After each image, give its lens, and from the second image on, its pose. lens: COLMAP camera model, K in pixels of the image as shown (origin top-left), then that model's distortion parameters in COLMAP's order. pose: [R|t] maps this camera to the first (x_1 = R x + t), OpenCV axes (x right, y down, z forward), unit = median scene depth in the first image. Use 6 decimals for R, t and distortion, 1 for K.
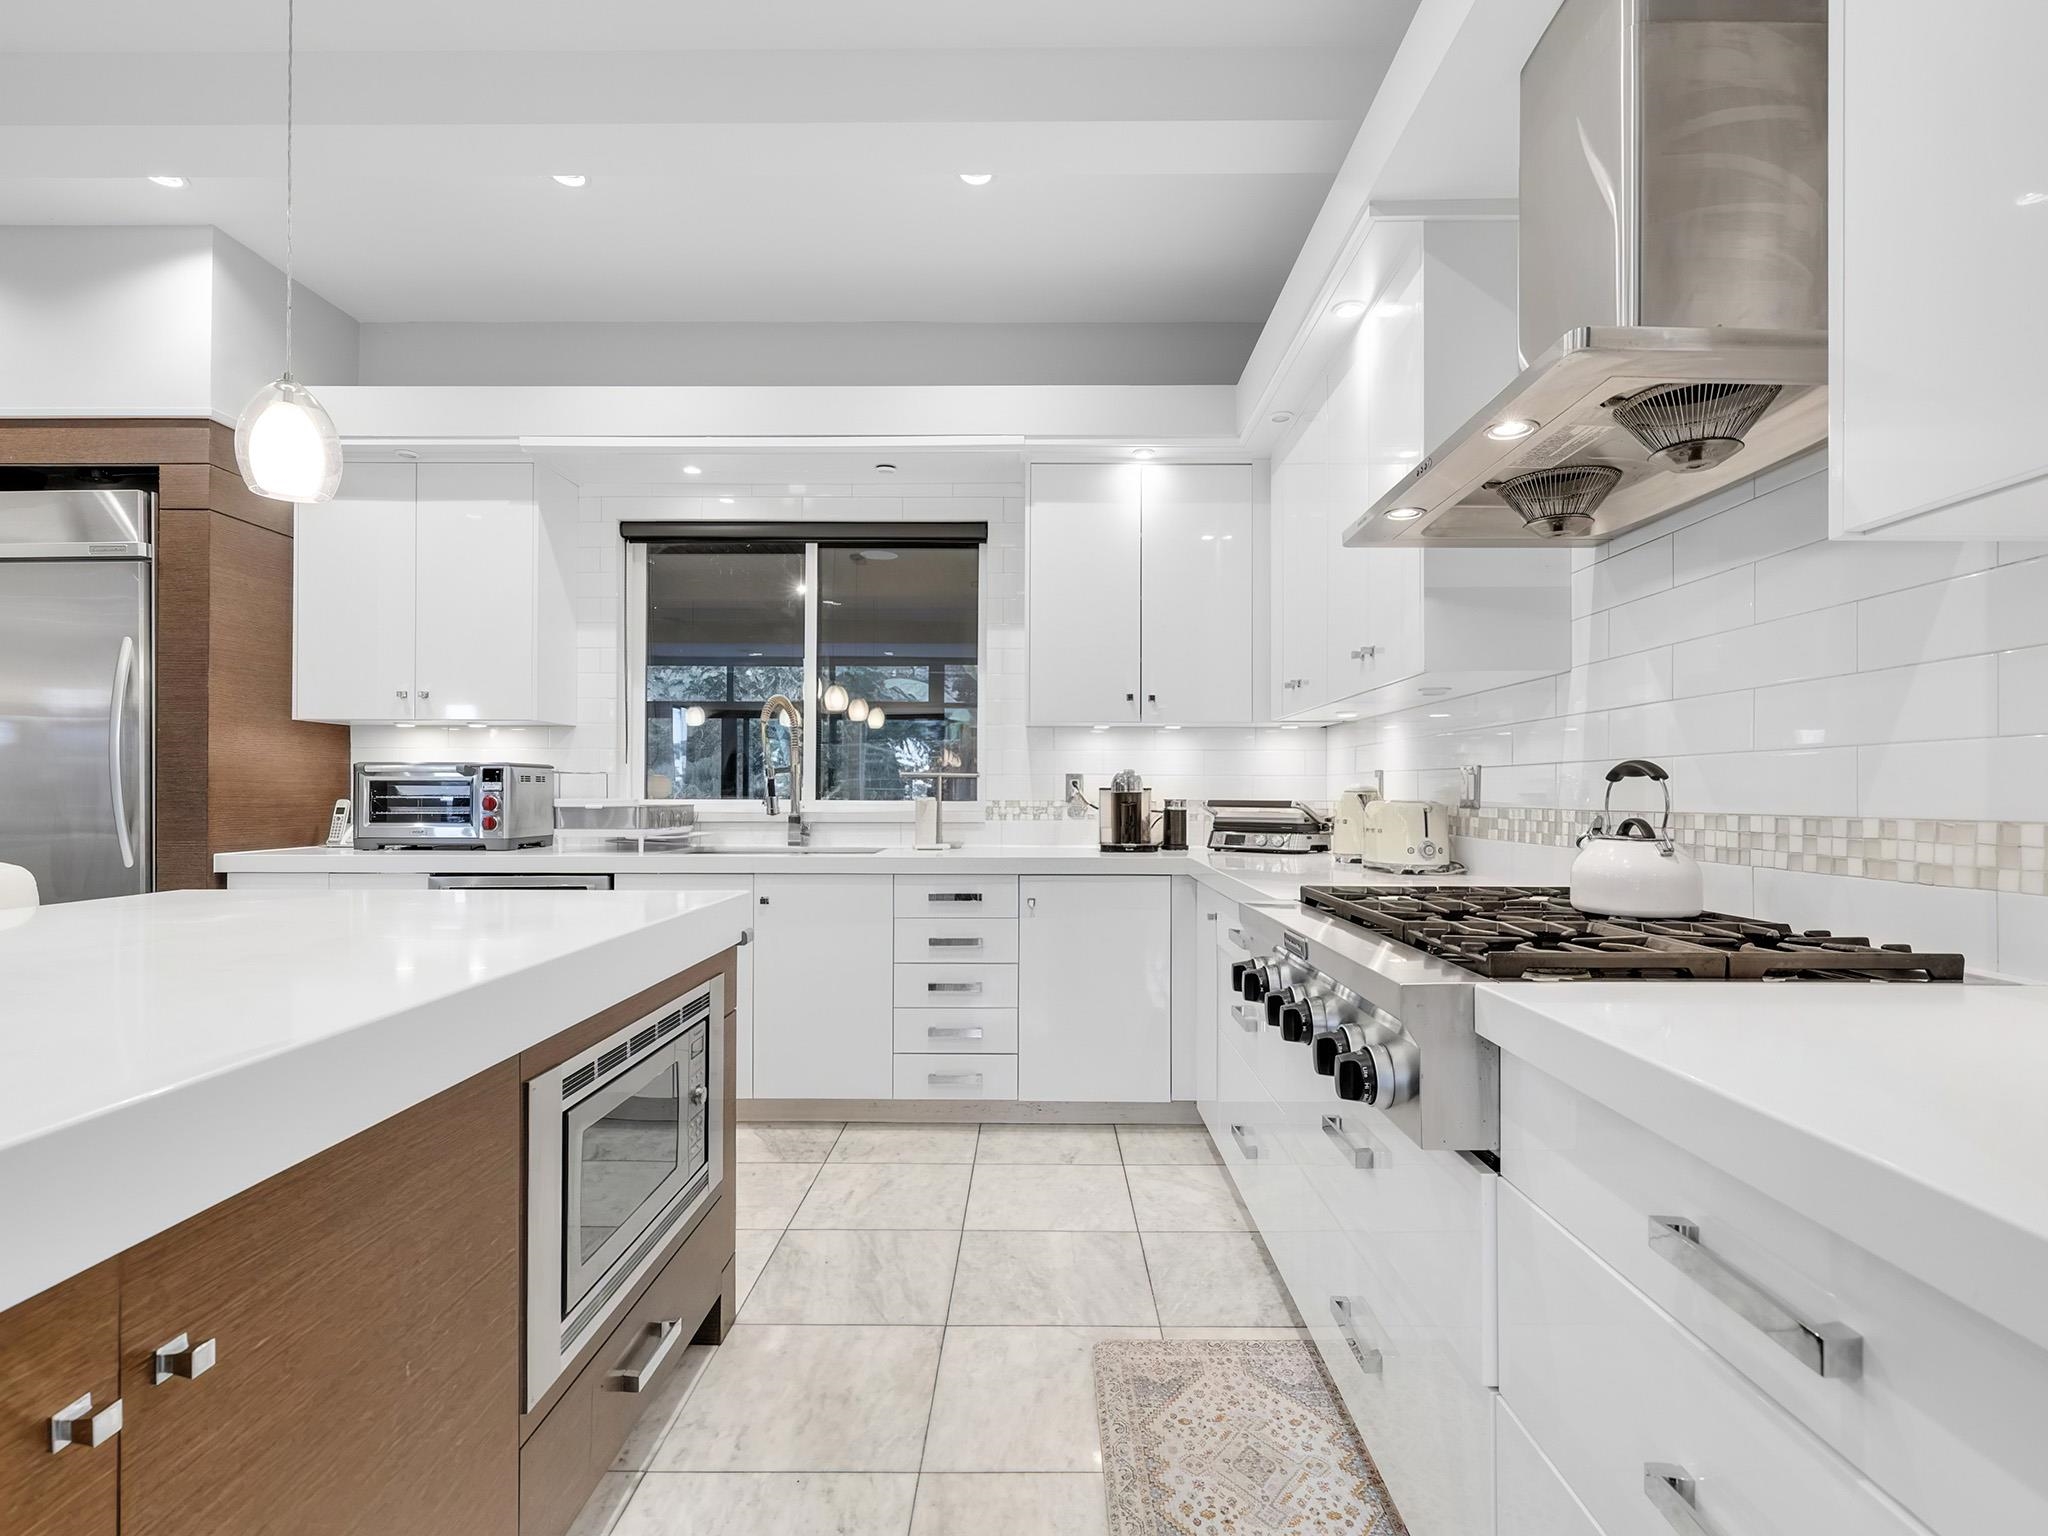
lens RADIAL K [[984.6, 0, 1022.3], [0, 984.6, 787.6], [0, 0, 1]] dist [-0.001706, 0.003129]
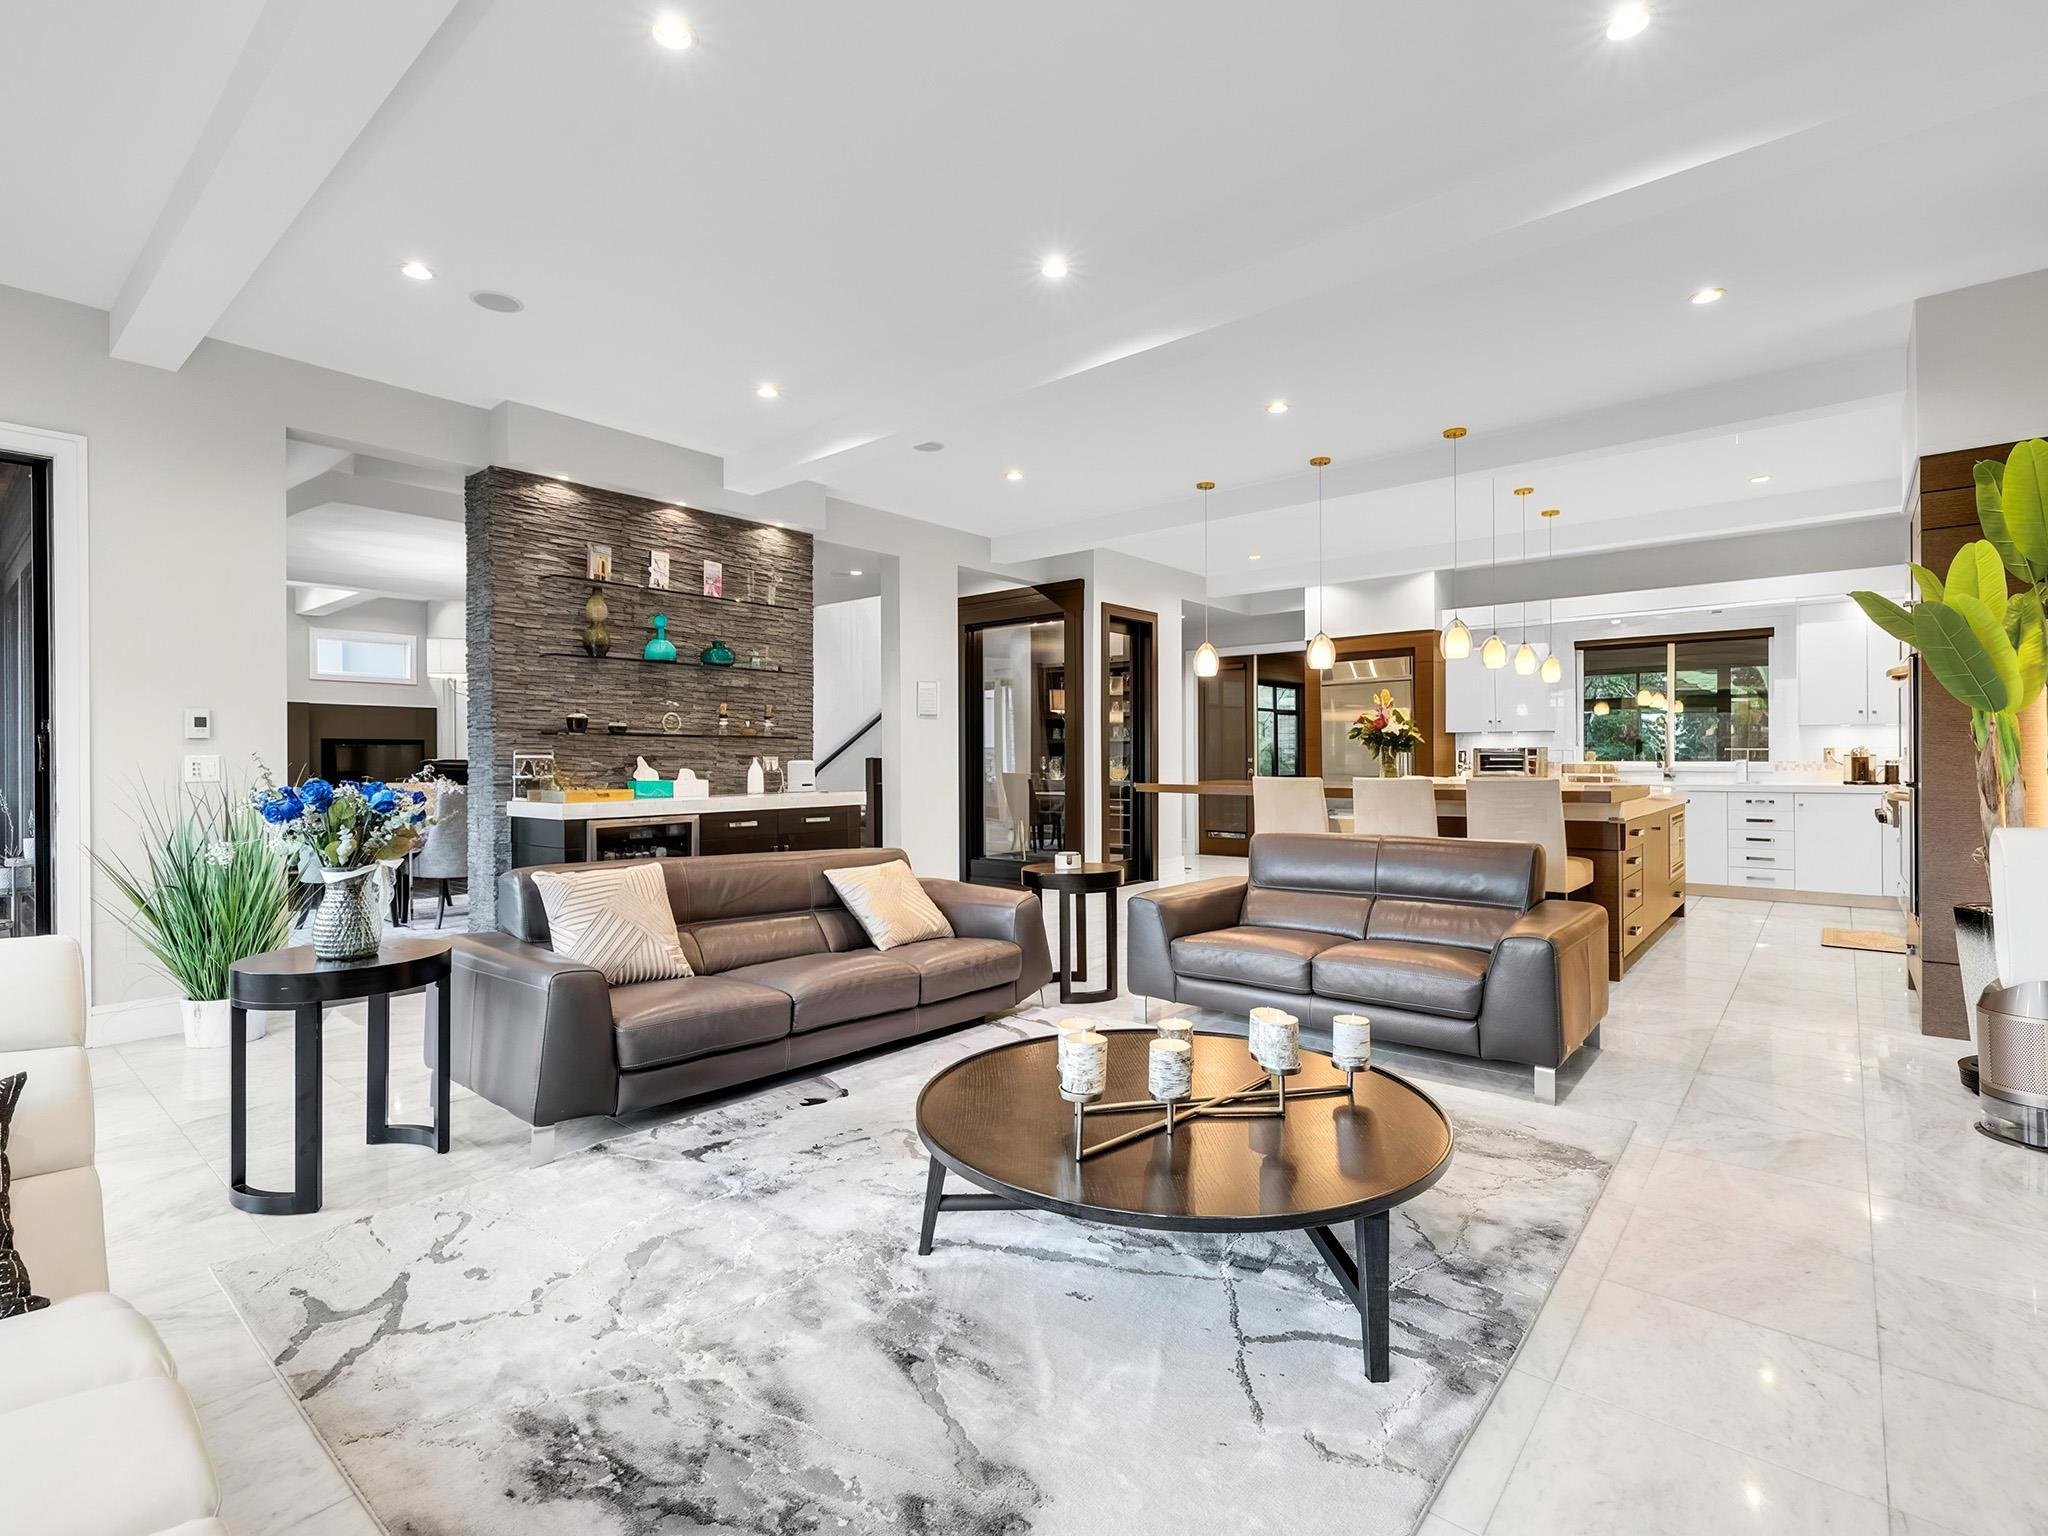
lens RADIAL K [[984.6, 0, 1021.0], [0, 984.6, 755.0], [0, 0, 1]] dist [-0.001706, 0.003129]
pose [[0.777958, -0.009136, -0.628250, 0.034821], [0.009021, 0.999954, -0.003370, -0.008558], [0.628252, -0.003045, 0.778004, -1.818939]]
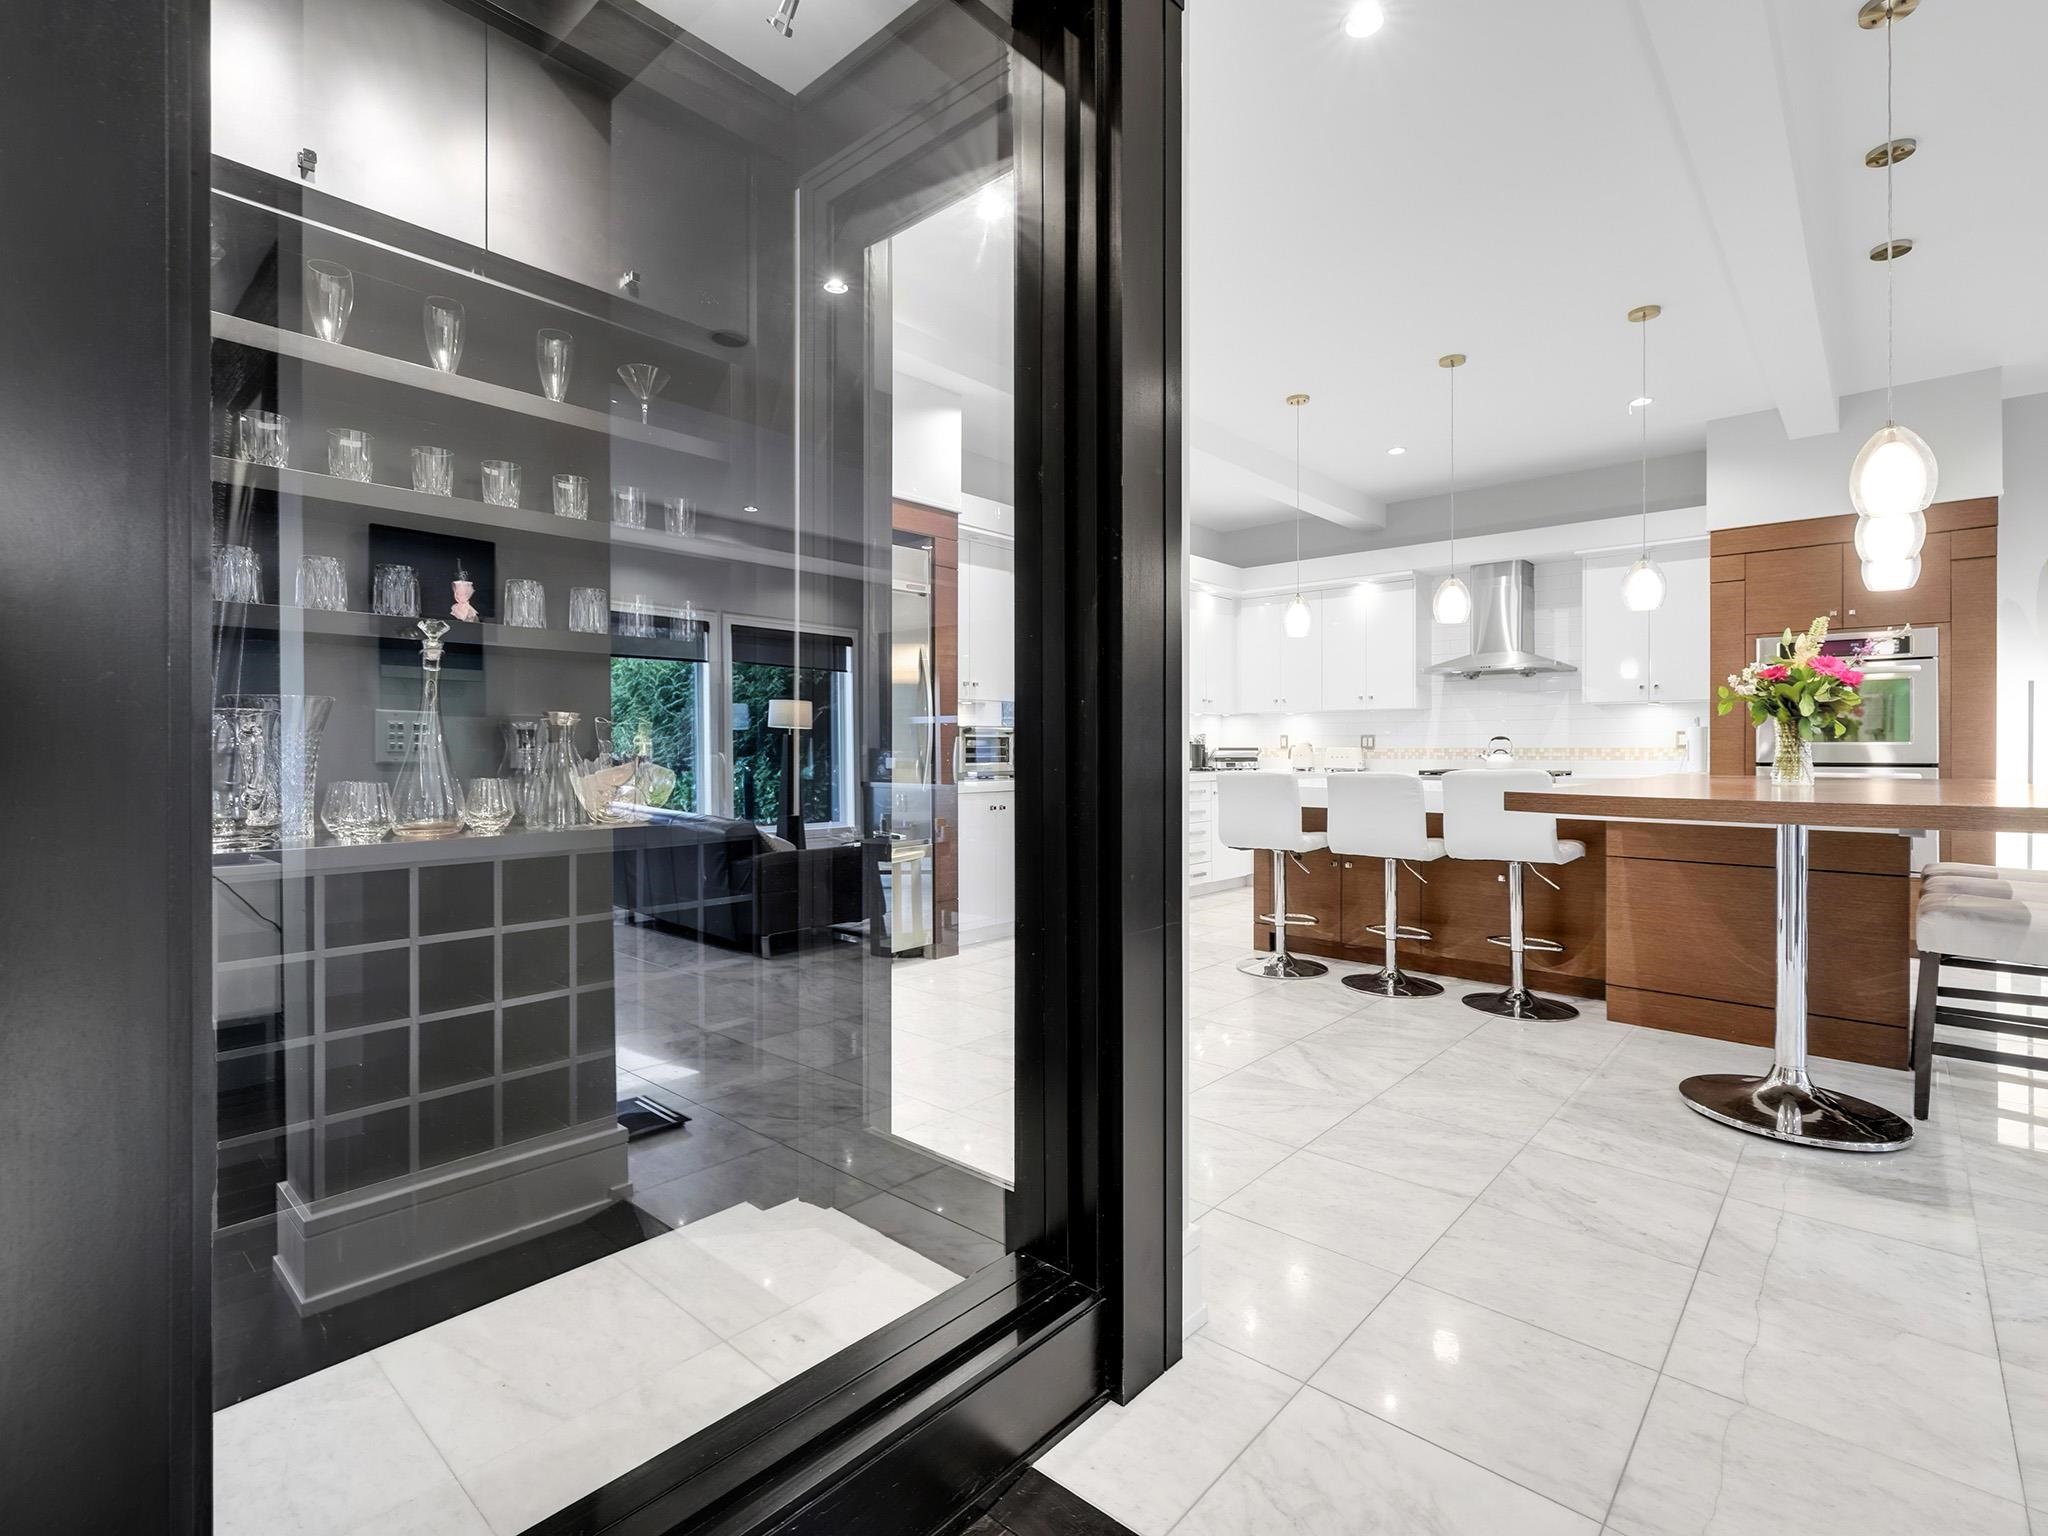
lens RADIAL K [[984.6, 0, 1020.1], [0, 984.6, 747.6], [0, 0, 1]] dist [-0.001706, 0.003129]
pose [[0.661726, -0.002435, 0.749742, -1.806457], [-0.001373, 0.999989, 0.004459, 0.003467], [-0.749744, -0.003980, 0.661716, -0.132514]]
